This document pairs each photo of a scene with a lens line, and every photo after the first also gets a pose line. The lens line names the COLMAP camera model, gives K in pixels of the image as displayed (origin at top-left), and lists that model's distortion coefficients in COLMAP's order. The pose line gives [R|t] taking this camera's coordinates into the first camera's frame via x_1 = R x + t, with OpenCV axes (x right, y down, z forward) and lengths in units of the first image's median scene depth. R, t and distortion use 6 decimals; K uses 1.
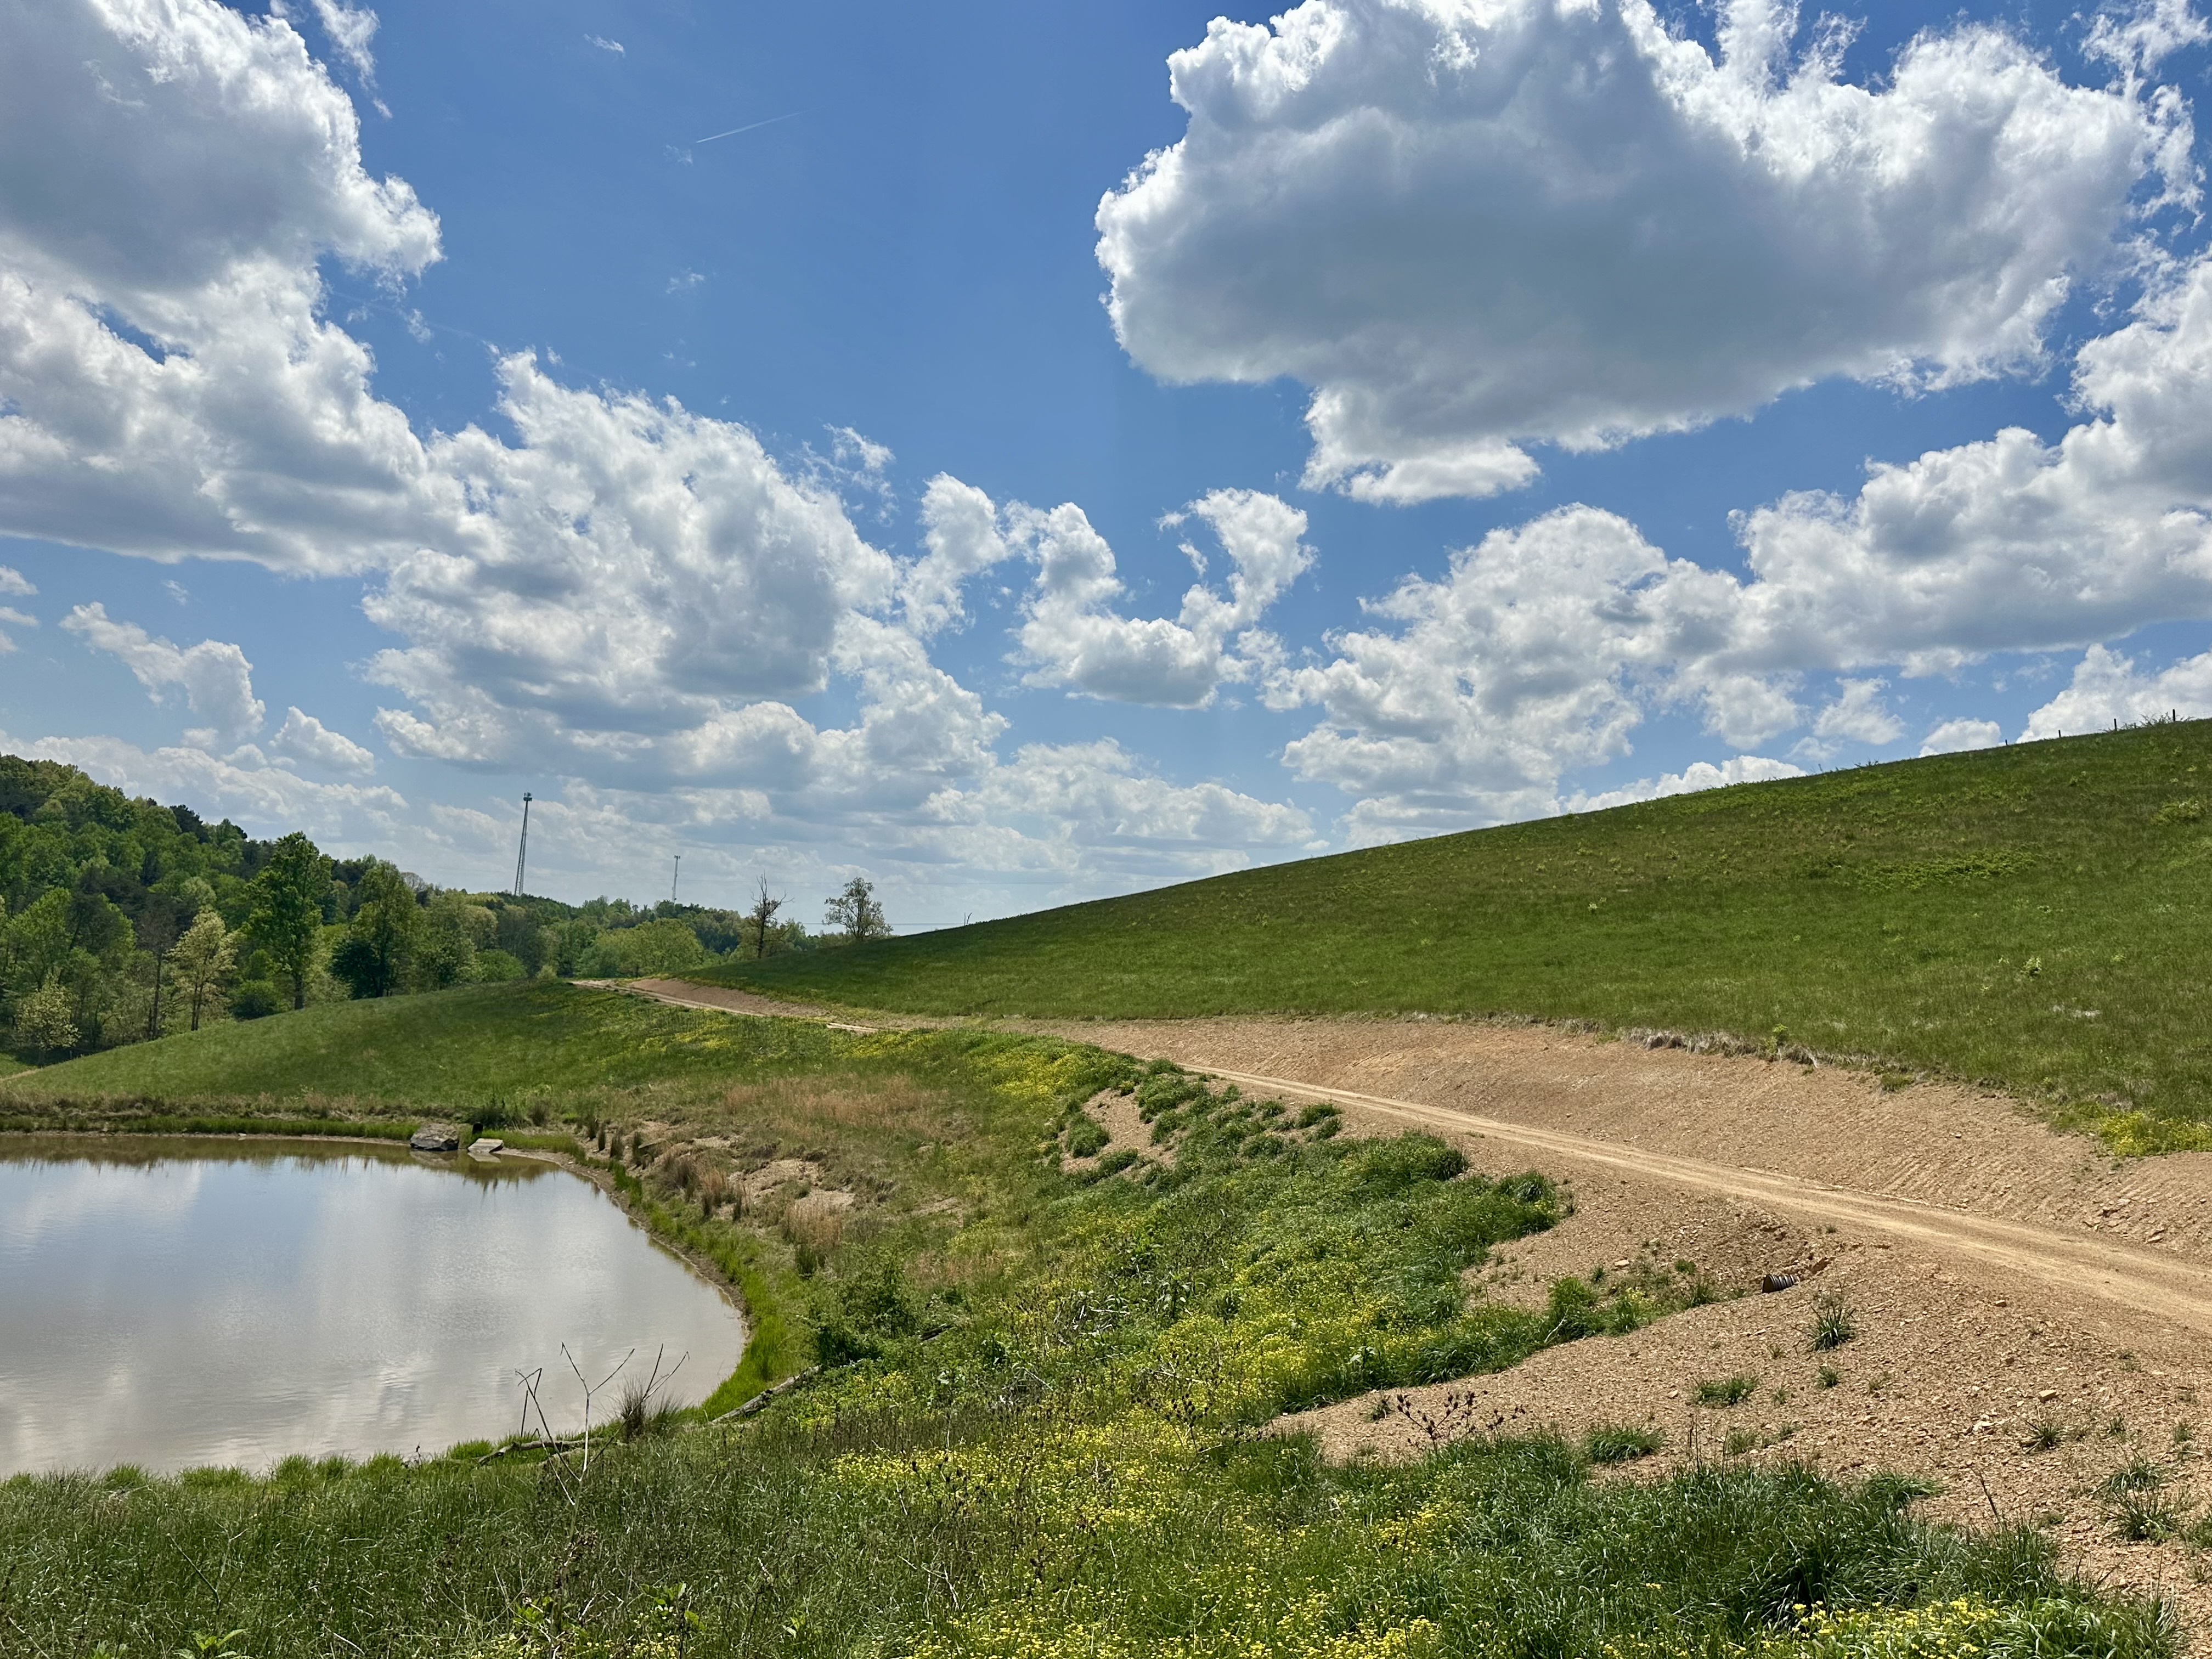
lens RADIAL K [[1724.1, 0, 1157.5], [0, 1724.1, 842.0], [0, 0, 1]] dist [0.163842, -0.276749]
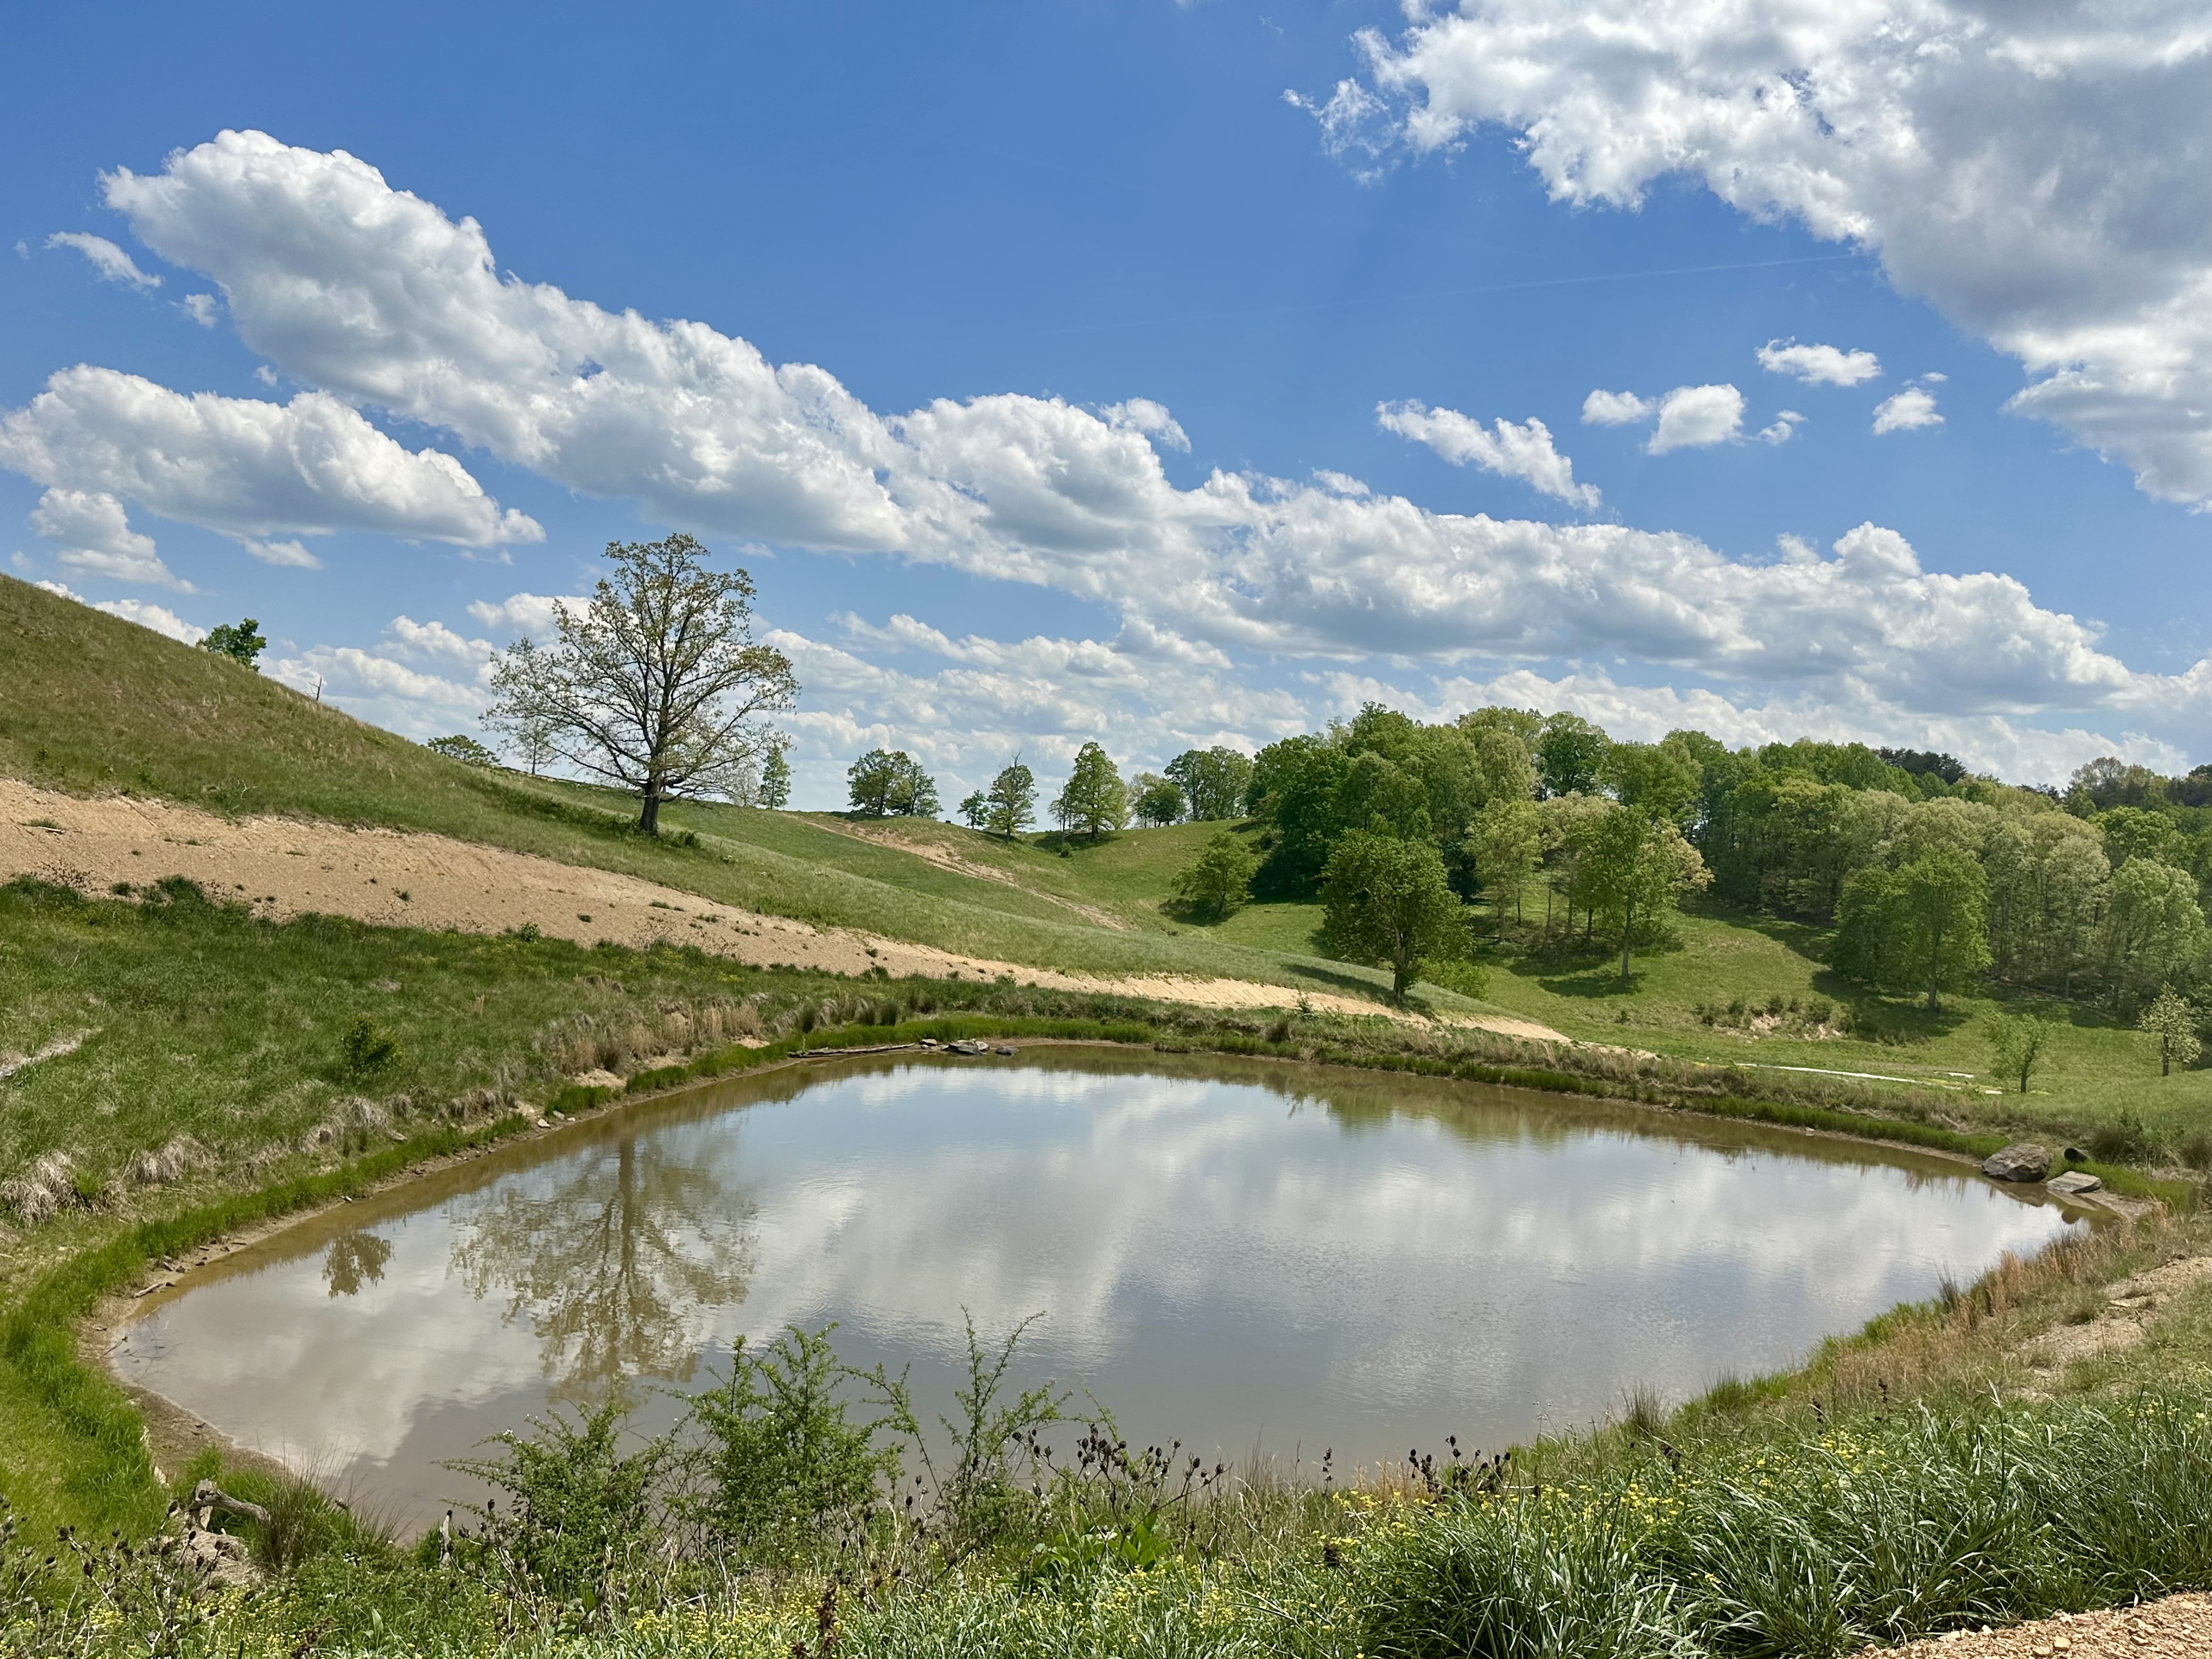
lens RADIAL K [[1706.6, 0, 1106.0], [0, 1706.6, 829.5], [0, 0, 1]] dist [0.051898, -0.073452]
pose [[0.336958, -0.062567, -0.939439, 0.121251], [0.039088, 0.997859, -0.052438, 0.056898], [0.940708, -0.019051, 0.338682, 0.427848]]
